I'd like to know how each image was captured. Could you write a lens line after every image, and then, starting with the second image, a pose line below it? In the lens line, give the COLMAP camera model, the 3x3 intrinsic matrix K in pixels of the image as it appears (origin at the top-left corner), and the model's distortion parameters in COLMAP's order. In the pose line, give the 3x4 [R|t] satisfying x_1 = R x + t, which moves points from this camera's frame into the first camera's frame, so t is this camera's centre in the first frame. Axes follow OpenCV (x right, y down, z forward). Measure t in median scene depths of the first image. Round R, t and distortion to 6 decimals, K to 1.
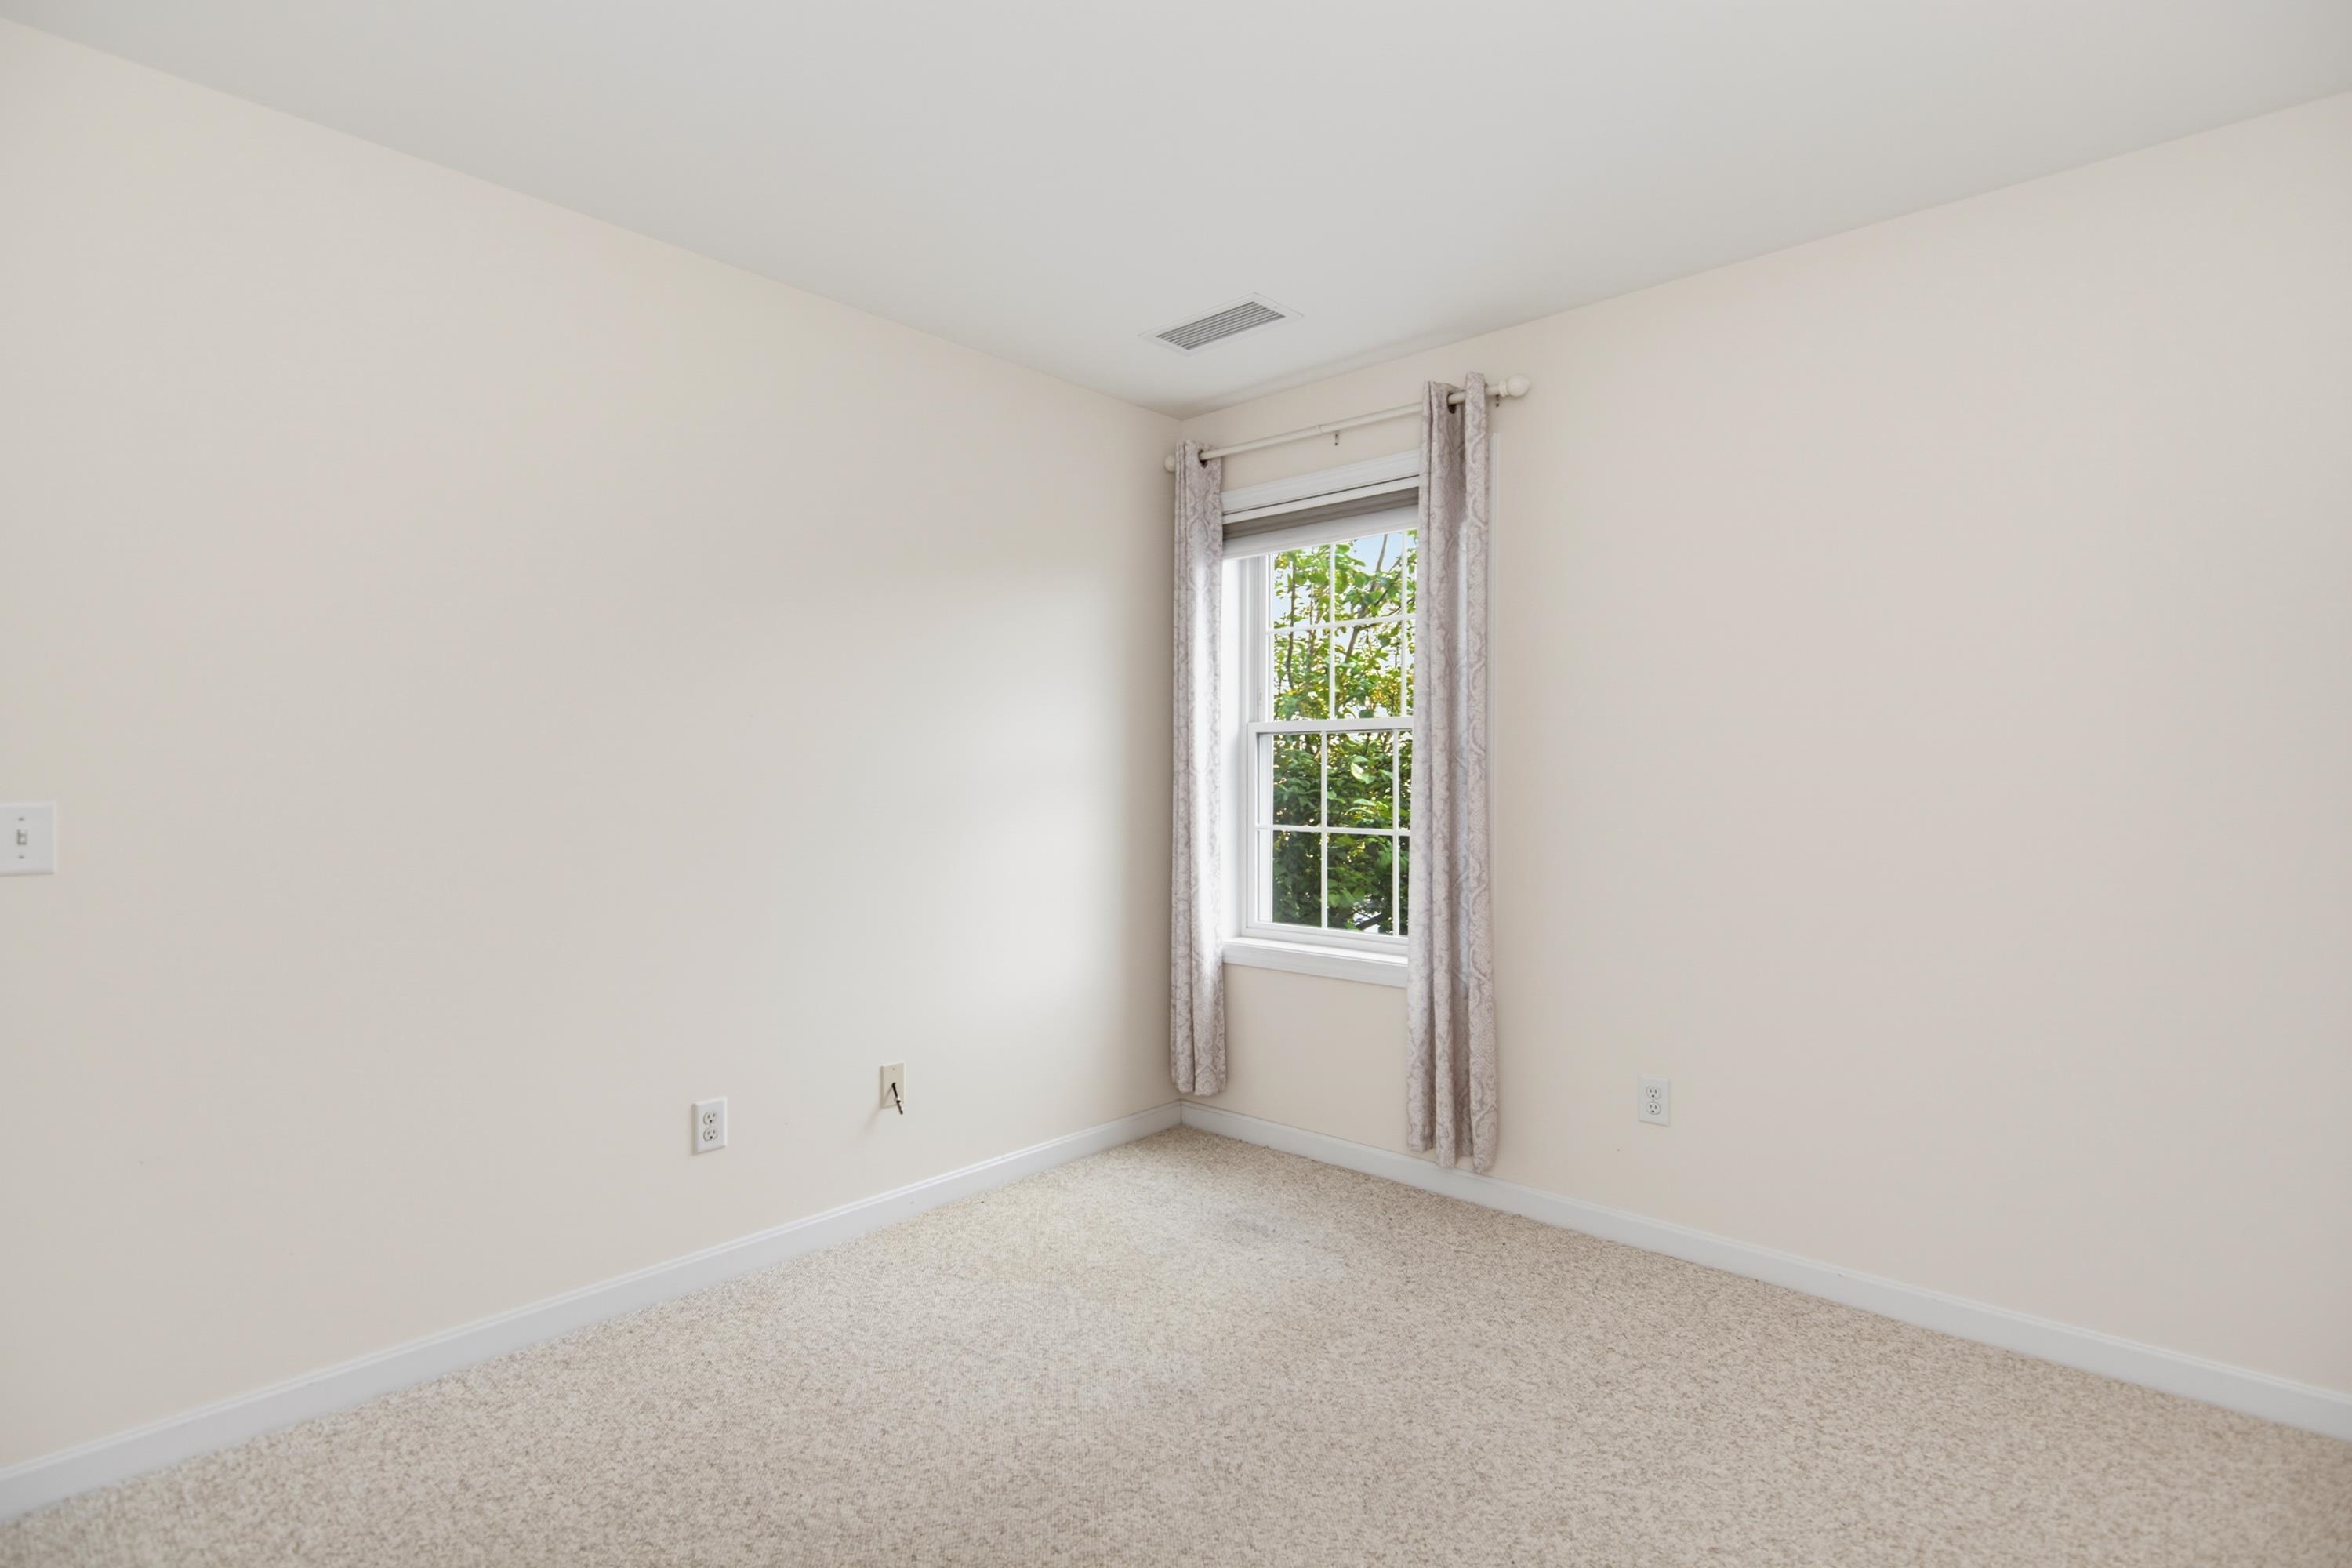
lens RADIAL K [[1113.0, 0, 1175.4], [0, 1113.0, 797.9], [0, 0, 1]] dist [0.000013, -0.000422]
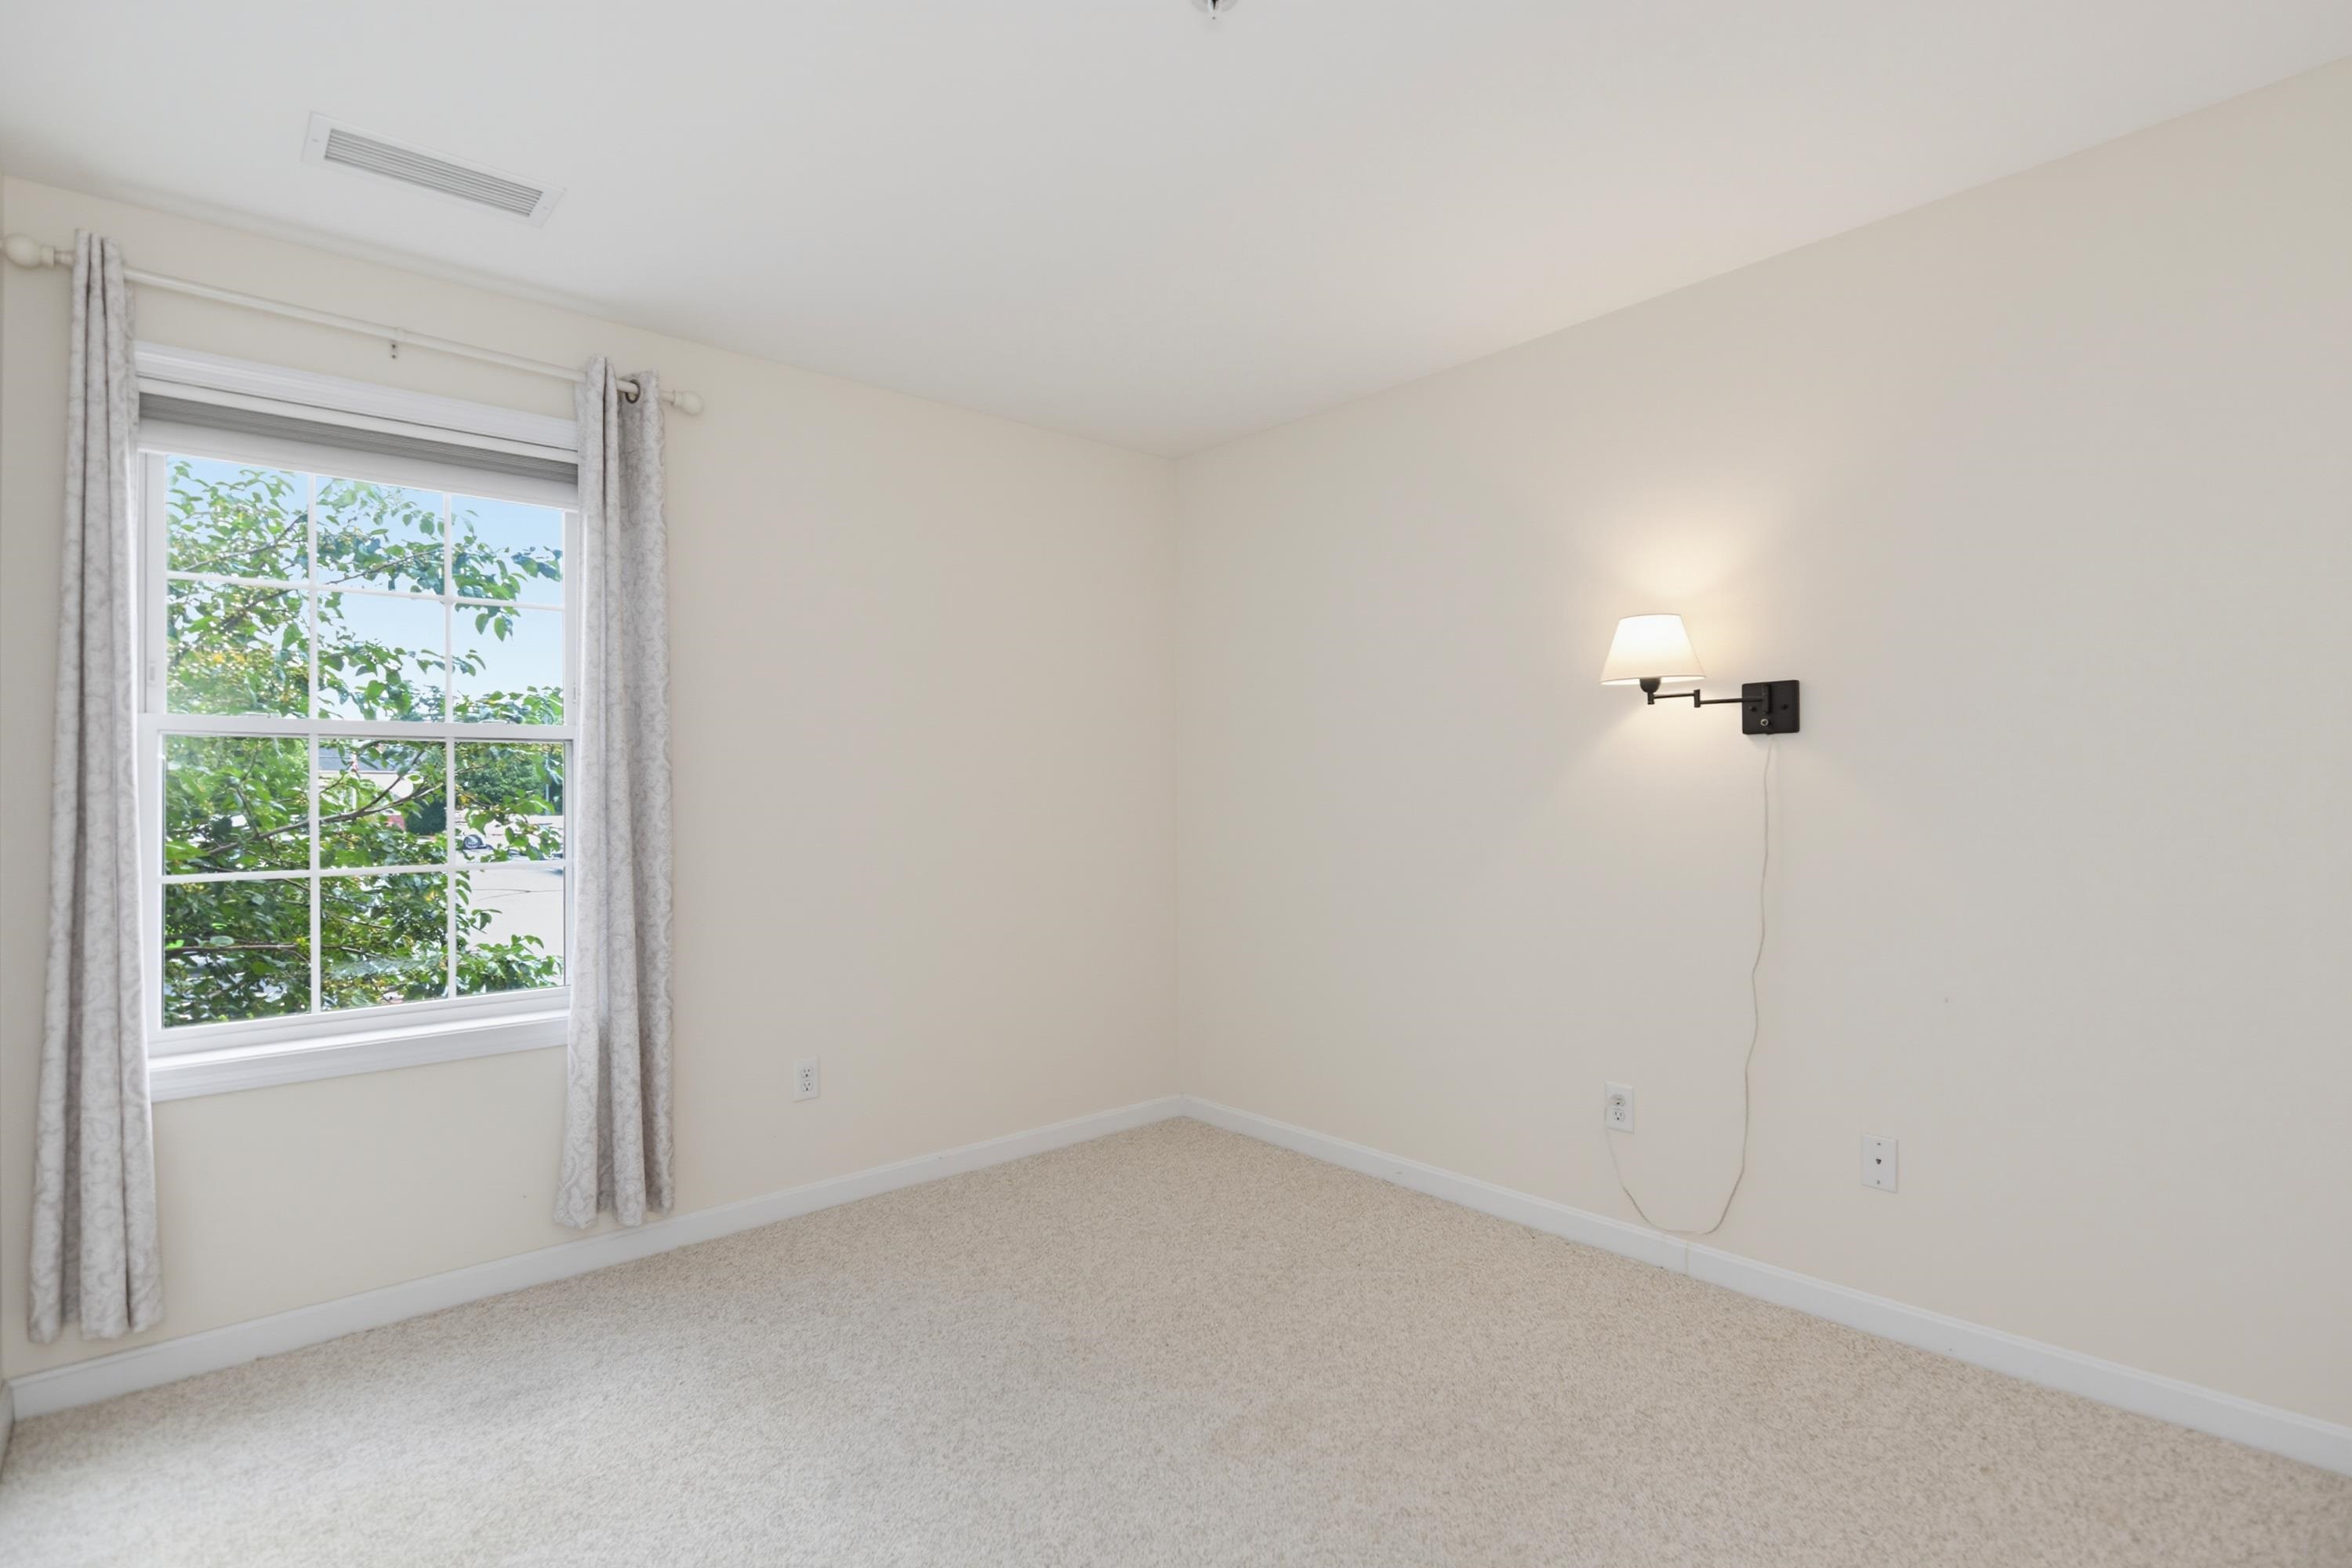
lens RADIAL K [[1155.3, 0, 1176.0], [0, 1155.3, 784.0], [0, 0, 1]] dist [-0.003581, -0.001515]
pose [[0.117771, 0.006489, 0.993020, -0.618397], [0.029486, 0.999515, -0.010028, -0.005466], [-0.992603, 0.030461, 0.117523, 0.425022]]
